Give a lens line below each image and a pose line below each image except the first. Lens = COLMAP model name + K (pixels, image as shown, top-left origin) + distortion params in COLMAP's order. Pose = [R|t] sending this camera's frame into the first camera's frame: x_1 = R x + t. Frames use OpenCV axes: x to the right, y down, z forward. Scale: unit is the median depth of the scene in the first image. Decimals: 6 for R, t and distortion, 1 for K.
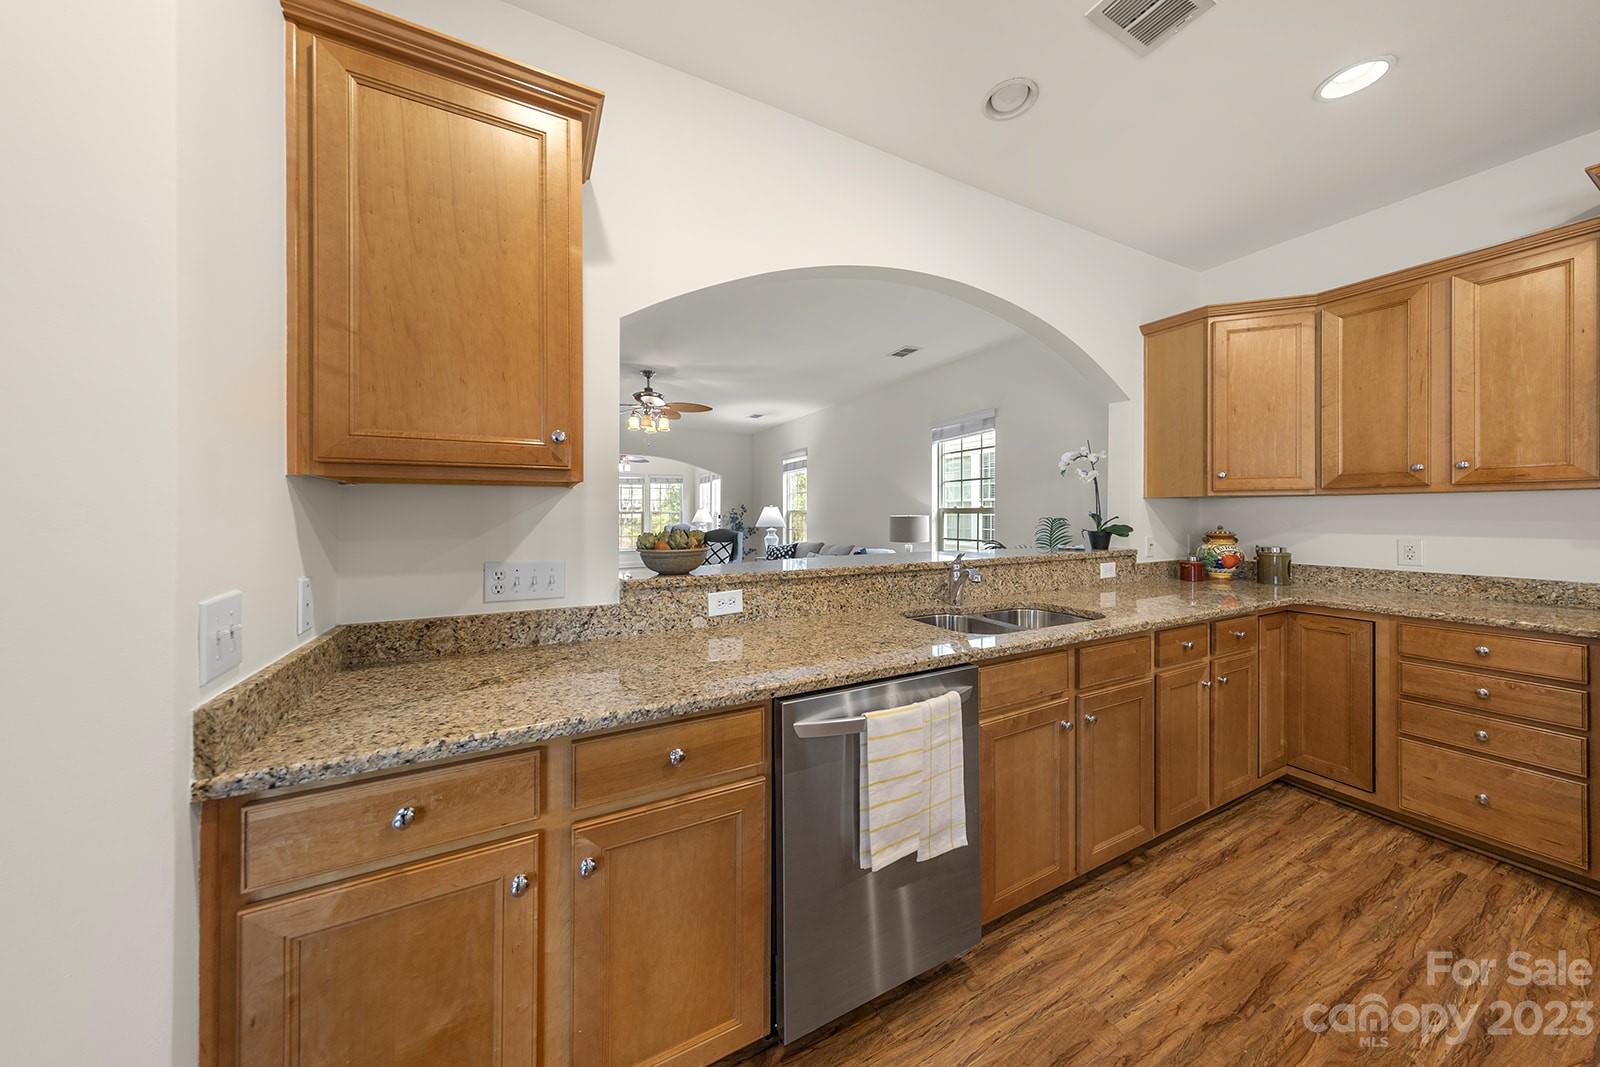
lens RADIAL K [[512.0, 0, 794.4], [0, 512.0, 514.5], [0, 0, 1]] dist [0.005835, -0.000374]
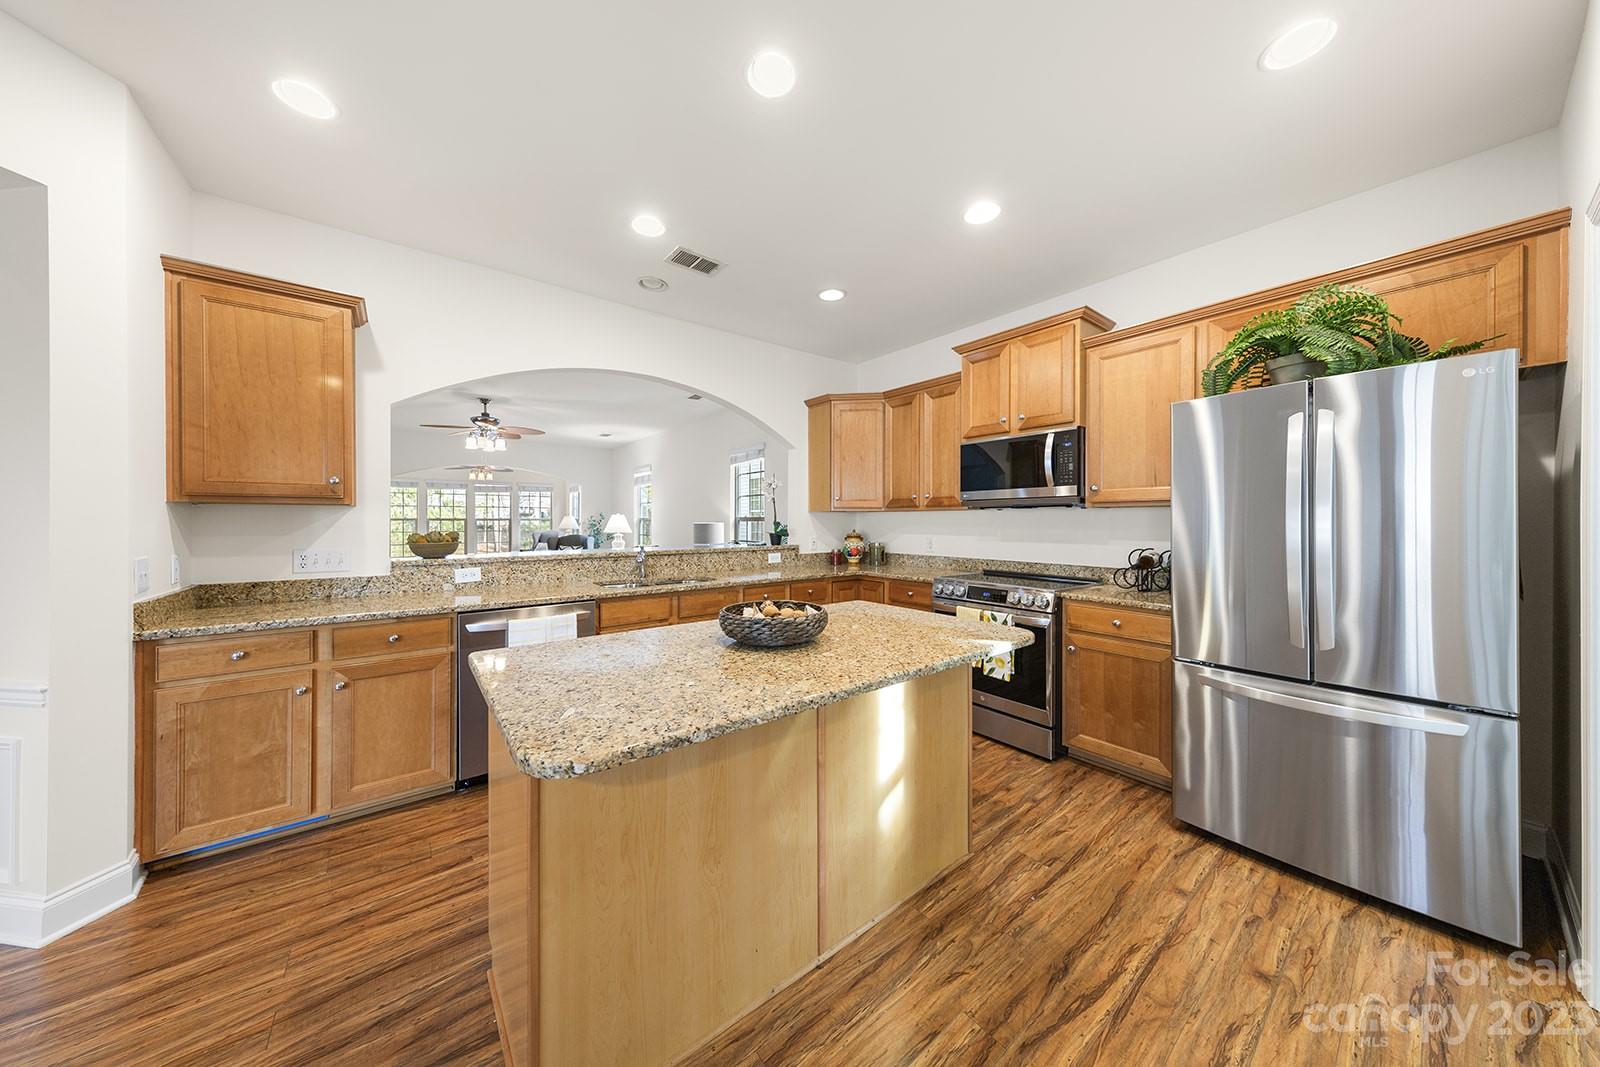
lens RADIAL K [[512.0, 0, 805.3], [0, 512.0, 524.6], [0, 0, 1]] dist [0.005835, -0.000374]
pose [[0.982801, 0.001183, 0.184662, 0.531685], [-0.002242, 0.999982, 0.005524, -0.002608], [-0.184652, -0.005843, 0.982787, -0.702943]]
